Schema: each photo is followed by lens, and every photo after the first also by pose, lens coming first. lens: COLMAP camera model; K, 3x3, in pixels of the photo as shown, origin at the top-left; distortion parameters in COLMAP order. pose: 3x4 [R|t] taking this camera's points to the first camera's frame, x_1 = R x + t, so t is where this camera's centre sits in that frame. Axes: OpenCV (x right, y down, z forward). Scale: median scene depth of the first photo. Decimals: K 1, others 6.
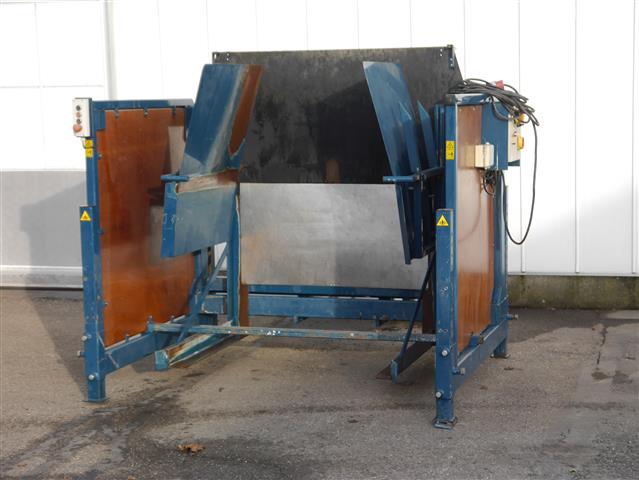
lens RADIAL K [[1341.7, 0, 319.5], [0, 1341.7, 240.0], [0, 0, 1]] dist [0.102010, 0.202421]
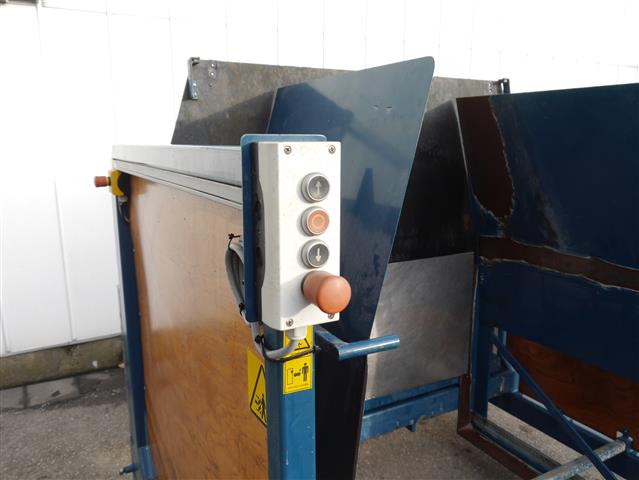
lens RADIAL K [[520.0, 0, 319.5], [0, 520.0, 240.0], [0, 0, 1]] dist [-0.026595, 0.002088]
pose [[0.693059, -0.124347, 0.710075, -0.214347], [0.070989, 0.991996, 0.104428, -0.090726], [-0.717377, -0.021968, 0.696339, 0.874114]]
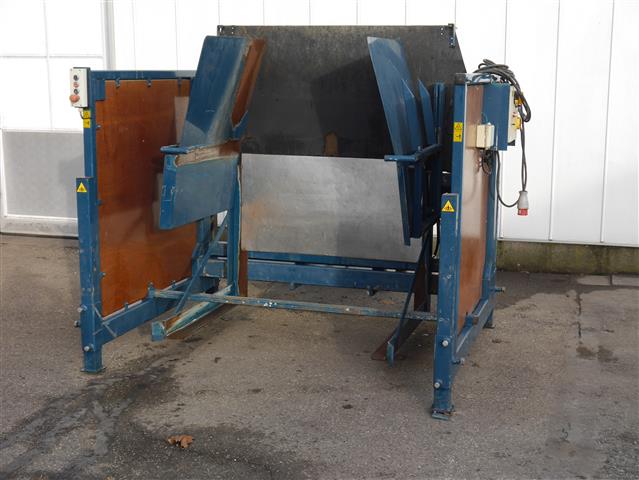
lens RADIAL K [[977.8, 0, 319.5], [0, 977.8, 240.0], [0, 0, 1]] dist [-0.045972, 0.033030]
pose [[0.999656, 0.025039, 0.007784, -0.003742], [-0.025490, 0.997587, 0.064581, -0.028009], [-0.006148, -0.064757, 0.997882, 0.261727]]
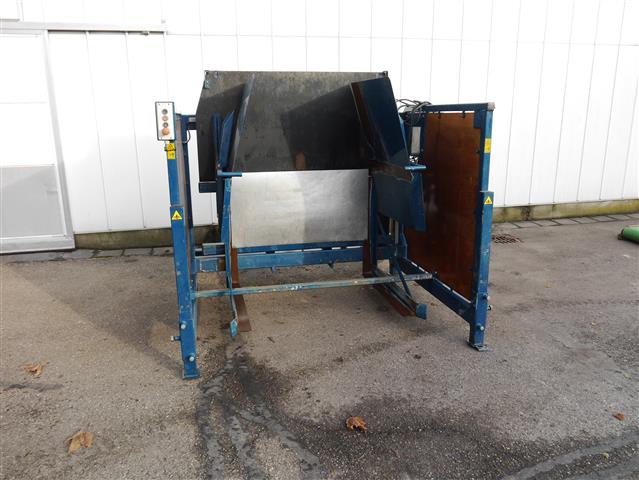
lens RADIAL K [[527.0, 0, 319.5], [0, 527.0, 240.0], [0, 0, 1]] dist [-0.031617, 0.003302]
pose [[0.867225, -0.108393, 0.485975, -0.259579], [0.050231, 0.990084, 0.131192, -0.043927], [-0.495376, -0.089362, 0.864070, 0.541915]]
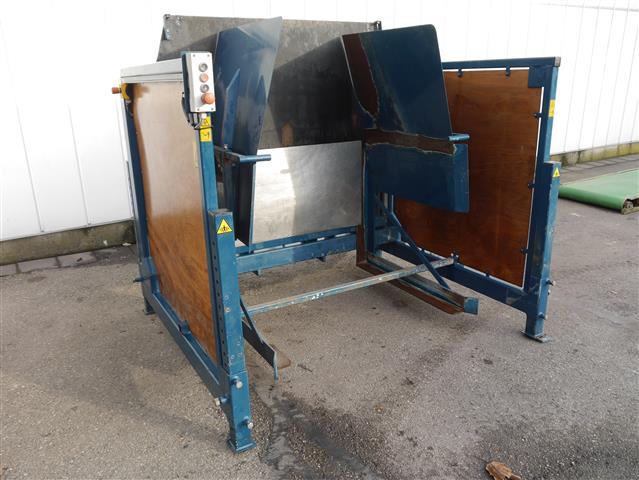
lens RADIAL K [[527.0, 0, 319.5], [0, 527.0, 240.0], [0, 0, 1]] dist [-0.031617, 0.003302]
pose [[0.672694, -0.217238, 0.707312, -0.312669], [0.091682, 0.973035, 0.211655, -0.060029], [-0.734219, -0.077531, 0.674471, 0.720287]]
